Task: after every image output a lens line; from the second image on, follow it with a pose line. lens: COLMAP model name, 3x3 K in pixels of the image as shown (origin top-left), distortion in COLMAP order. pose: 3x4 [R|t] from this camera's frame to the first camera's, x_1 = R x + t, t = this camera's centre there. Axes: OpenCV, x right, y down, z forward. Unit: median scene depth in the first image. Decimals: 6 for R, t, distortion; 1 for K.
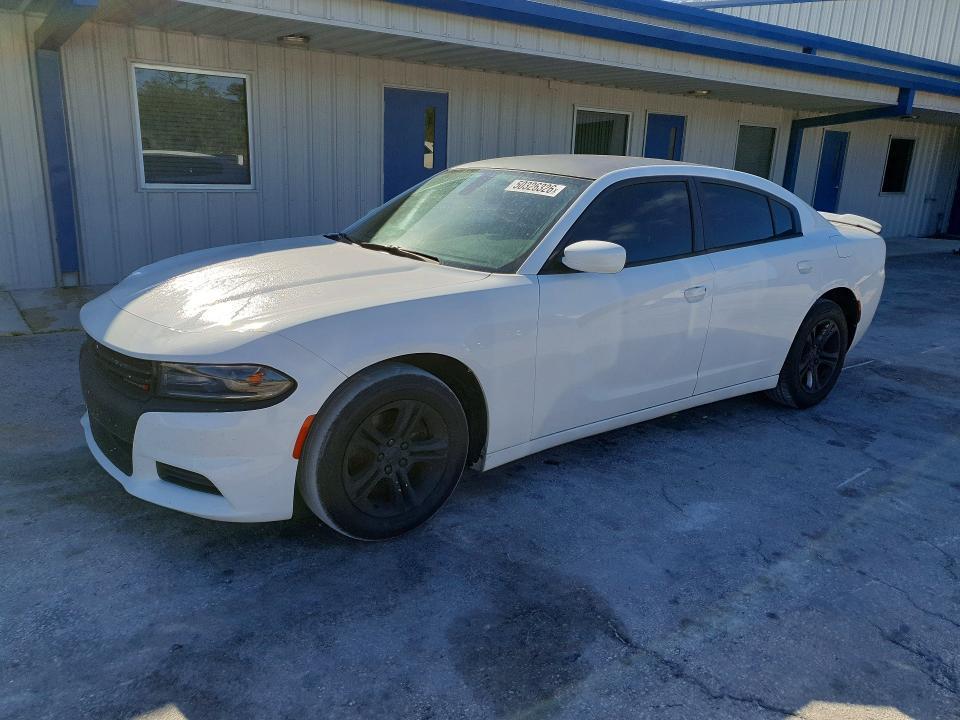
lens RADIAL K [[734.2, 0, 476.8], [0, 734.2, 355.6], [0, 0, 1]] dist [0.013349, 0.005842]
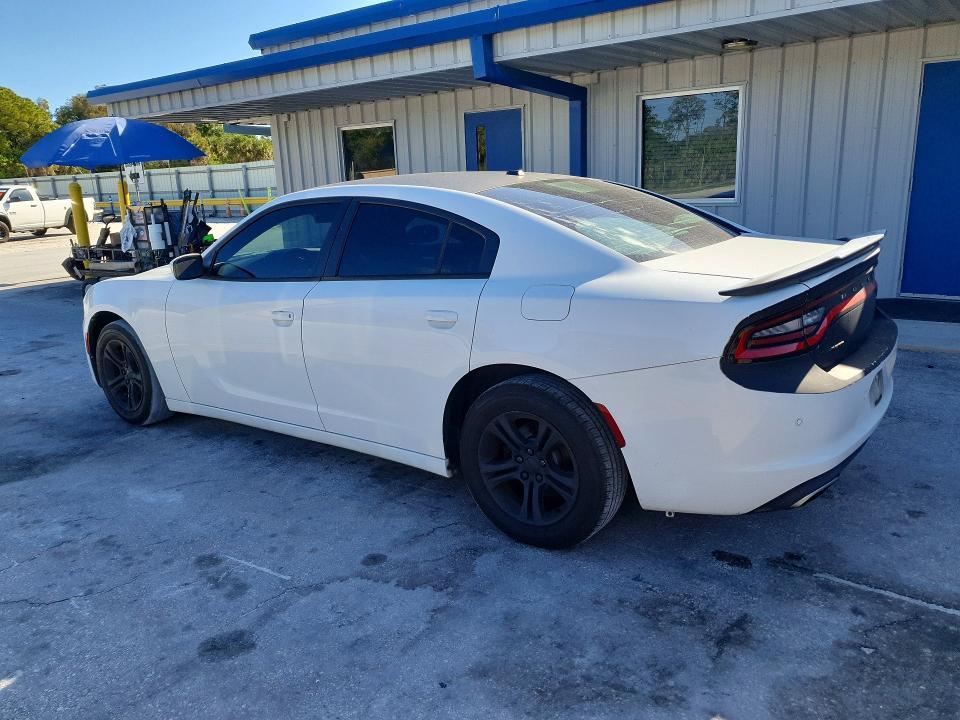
lens RADIAL K [[734.2, 0, 476.6], [0, 734.2, 365.7], [0, 0, 1]] dist [0.013349, 0.005842]
pose [[0.291862, 0.196591, -0.936039, 1.239409], [-0.197005, 0.970020, 0.142301, -0.201461], [0.935952, 0.142872, 0.321842, 0.895754]]
